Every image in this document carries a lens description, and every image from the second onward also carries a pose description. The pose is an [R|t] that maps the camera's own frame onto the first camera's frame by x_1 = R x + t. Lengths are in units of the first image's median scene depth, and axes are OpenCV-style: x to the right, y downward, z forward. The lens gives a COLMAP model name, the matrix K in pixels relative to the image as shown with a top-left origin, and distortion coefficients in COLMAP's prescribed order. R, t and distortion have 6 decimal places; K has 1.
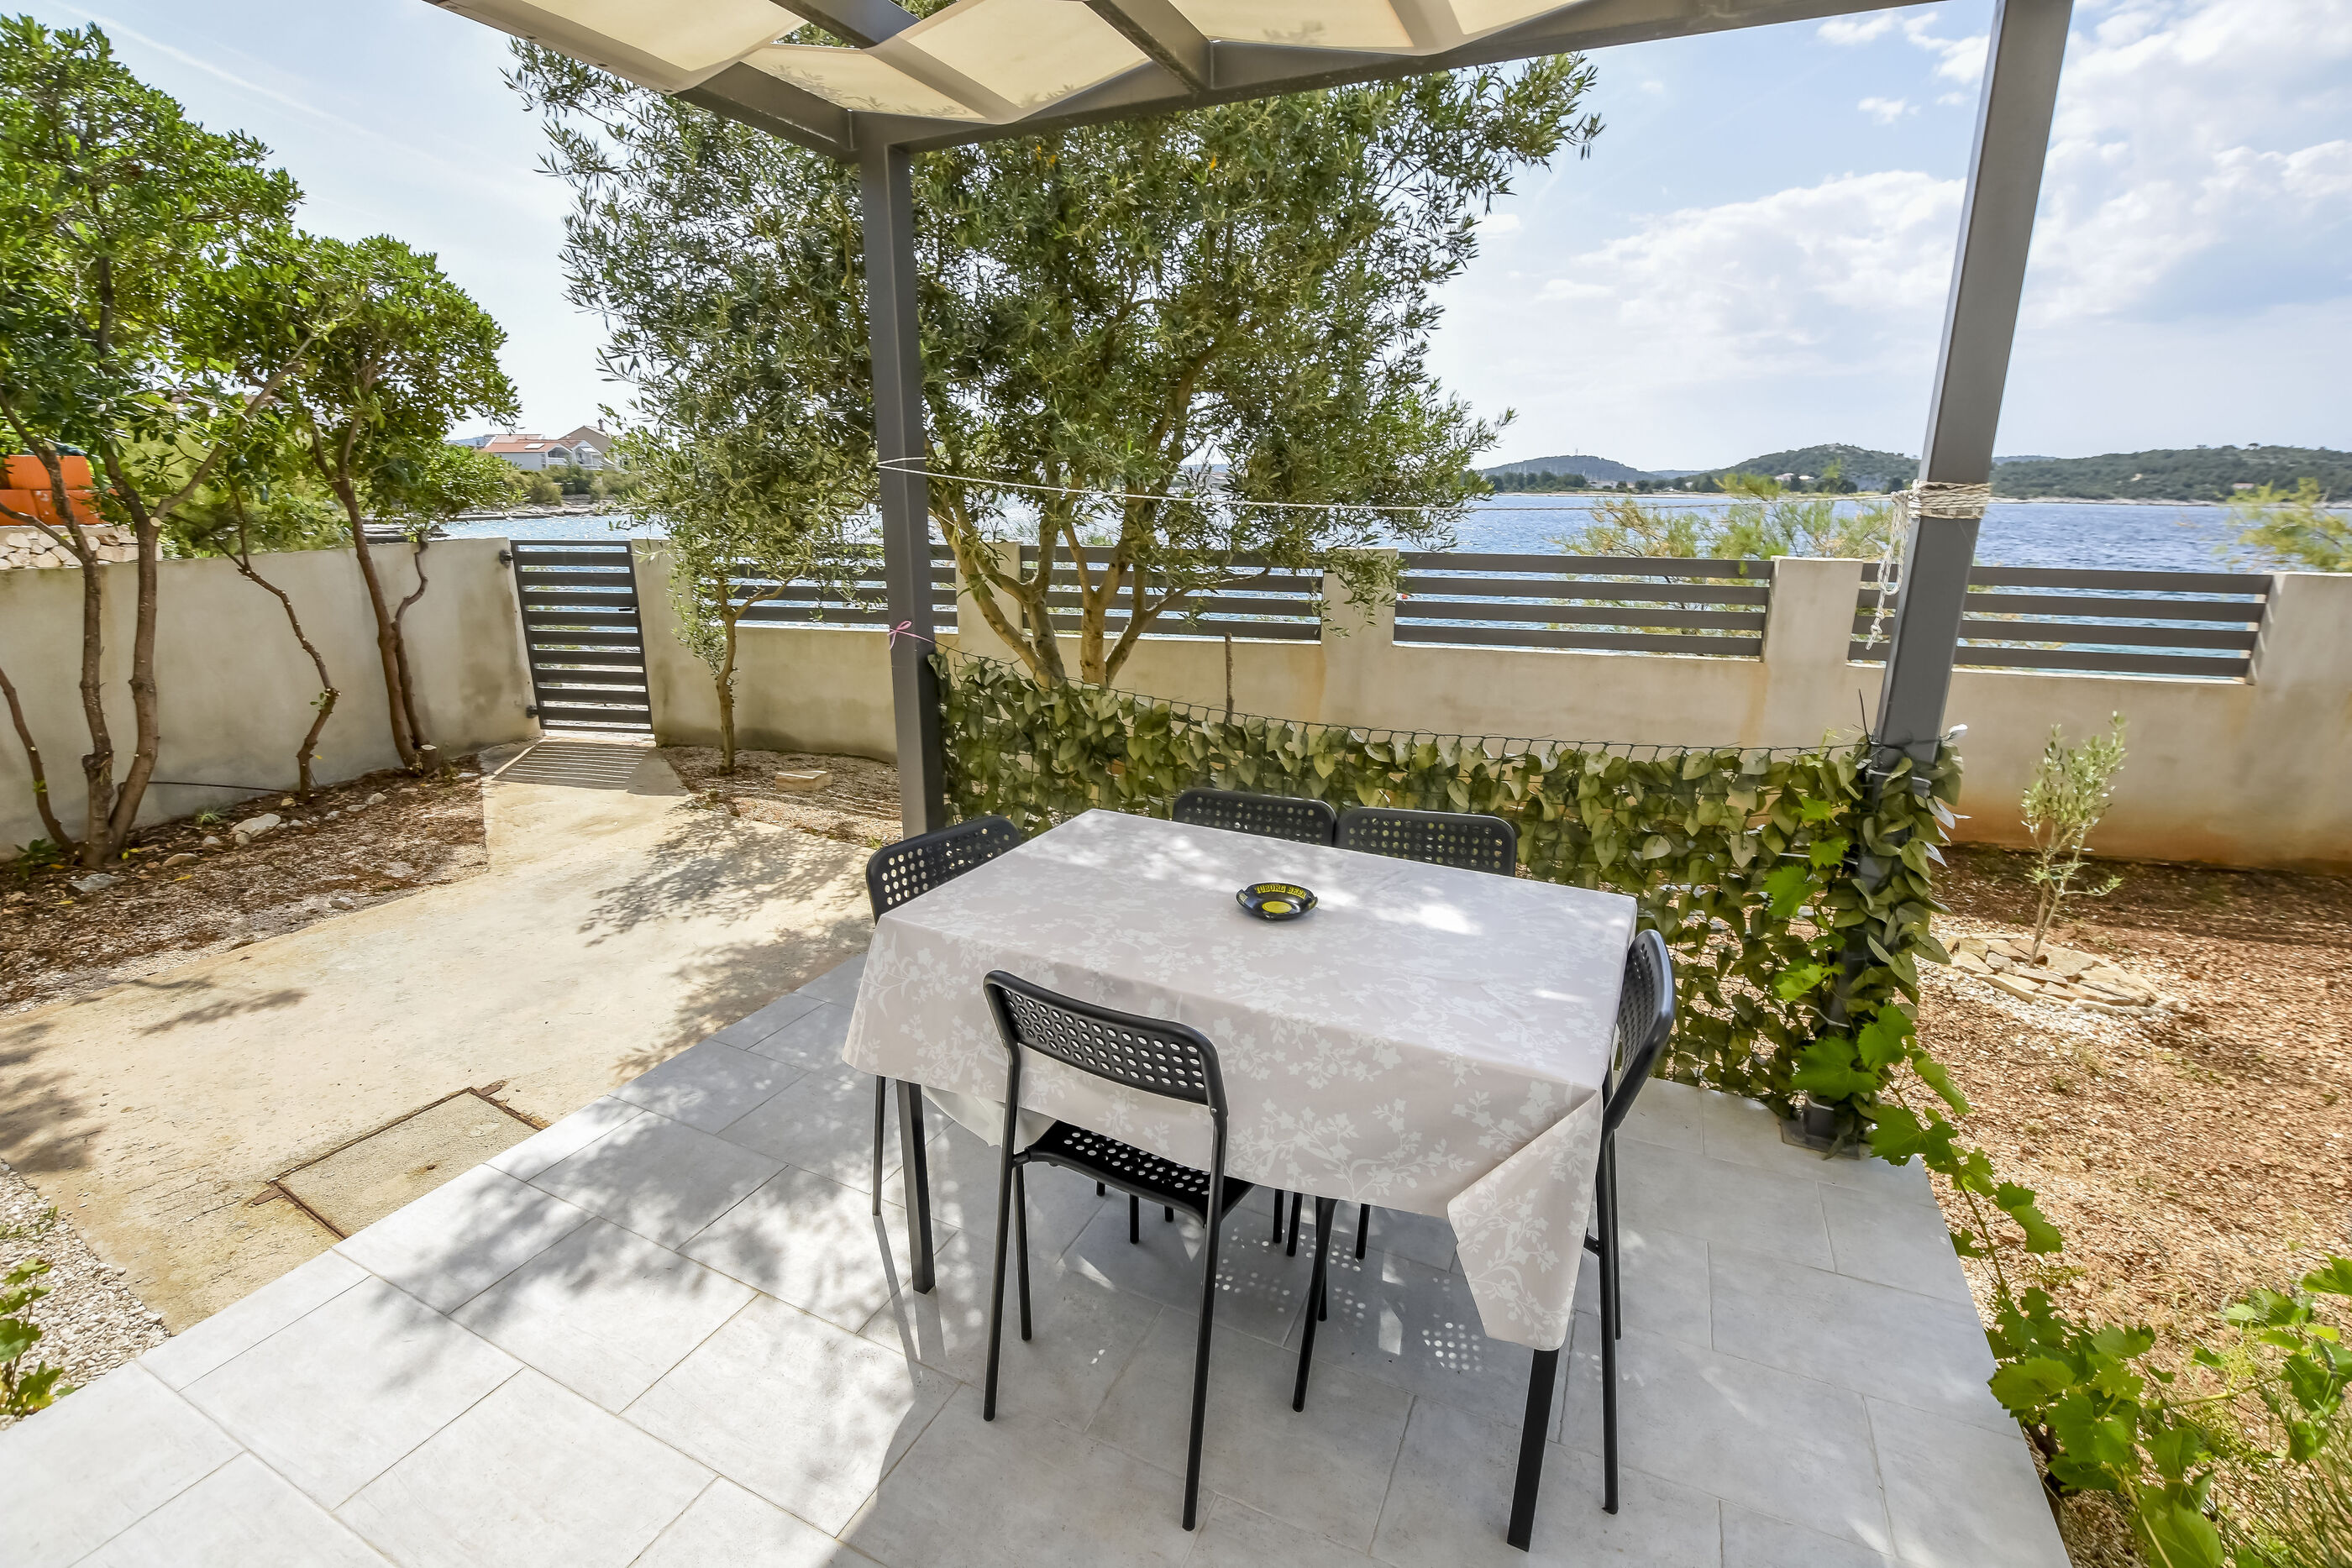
lens RADIAL K [[1044.4, 0, 1176.0], [0, 1044.4, 784.0], [0, 0, 1]] dist [-0.035368, 0.005734]
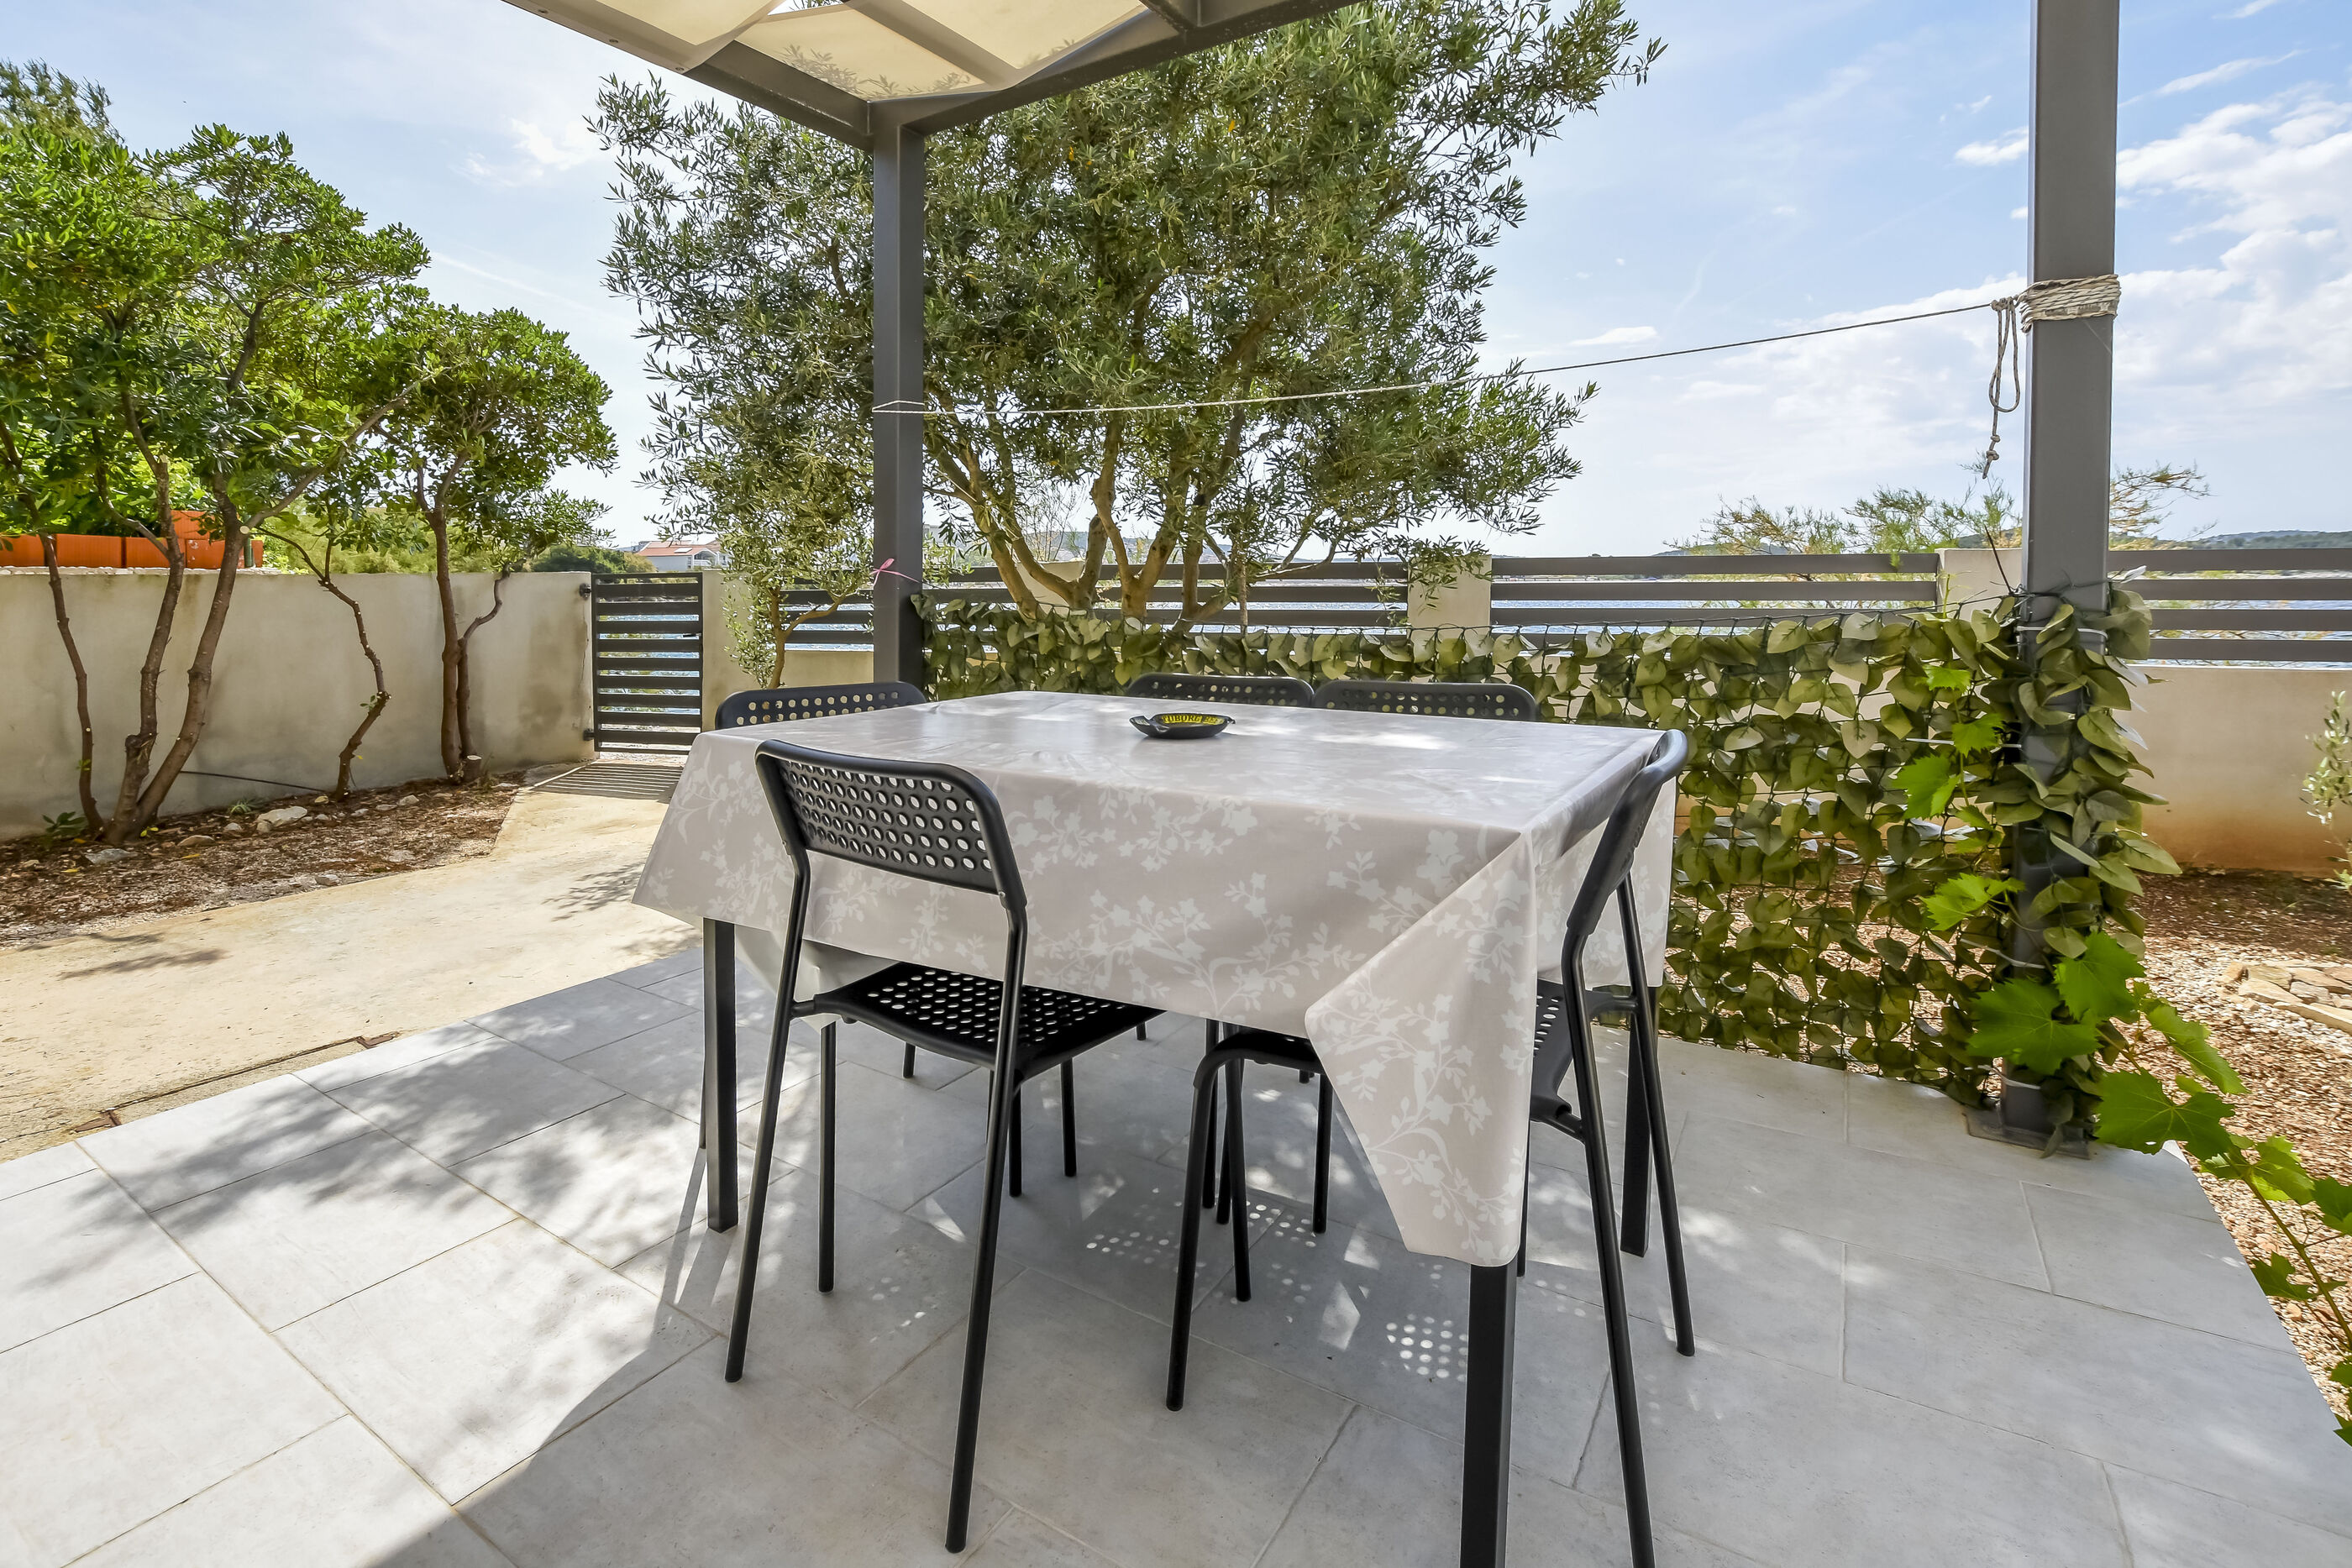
lens RADIAL K [[1092.9, 0, 1149.1], [0, 1092.9, 643.7], [0, 0, 1]] dist [-0.028362, 0.001688]
pose [[0.989639, -0.031962, -0.139977, 0.113621], [0.001211, 0.976731, -0.214463, 0.138507], [0.143575, 0.212072, 0.966650, 0.104930]]
